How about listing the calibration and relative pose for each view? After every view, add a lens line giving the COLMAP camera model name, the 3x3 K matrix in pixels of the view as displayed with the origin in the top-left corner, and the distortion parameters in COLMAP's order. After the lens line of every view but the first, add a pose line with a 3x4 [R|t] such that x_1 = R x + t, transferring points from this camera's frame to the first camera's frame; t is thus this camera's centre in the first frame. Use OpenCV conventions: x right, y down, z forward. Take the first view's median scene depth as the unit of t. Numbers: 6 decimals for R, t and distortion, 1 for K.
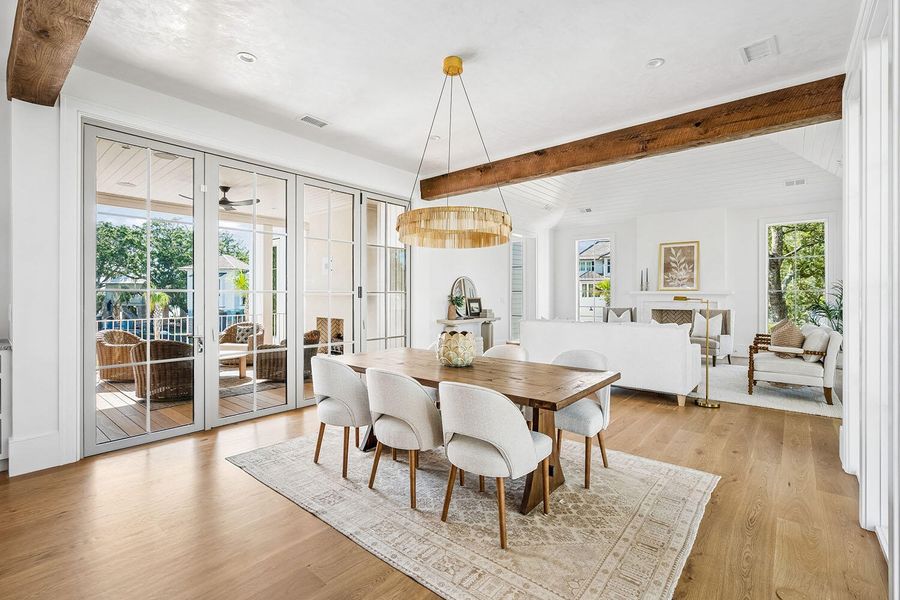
lens RADIAL K [[401.2, 0, 448.7], [0, 401.2, 300.4], [0, 0, 1]] dist [-0.010261, 0.002083]
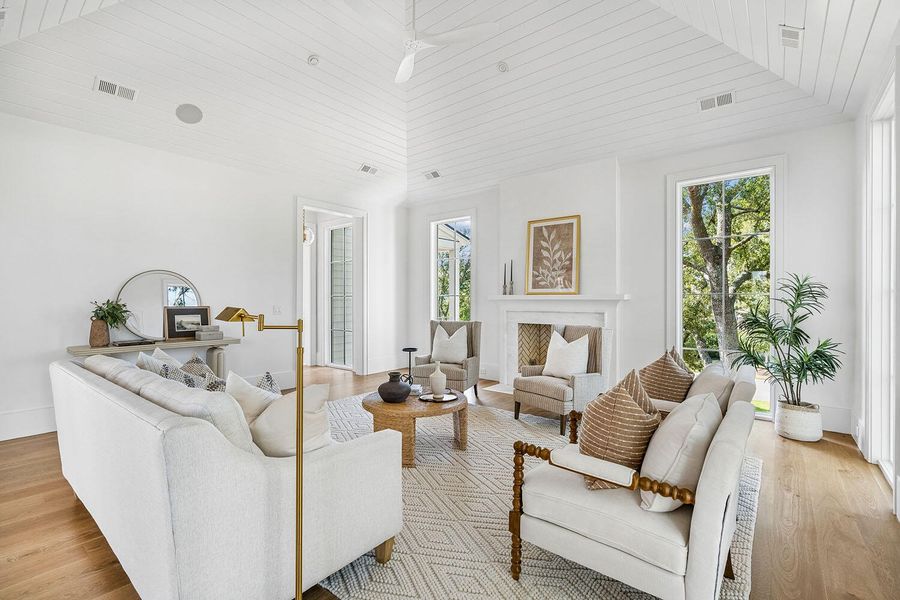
lens RADIAL K [[401.2, 0, 448.7], [0, 401.2, 300.4], [0, 0, 1]] dist [-0.010261, 0.002083]
pose [[0.999805, -0.000919, 0.019739, 0.400057], [0.001186, 0.999908, -0.013495, -0.006130], [-0.019724, 0.013516, 0.999714, 0.369428]]
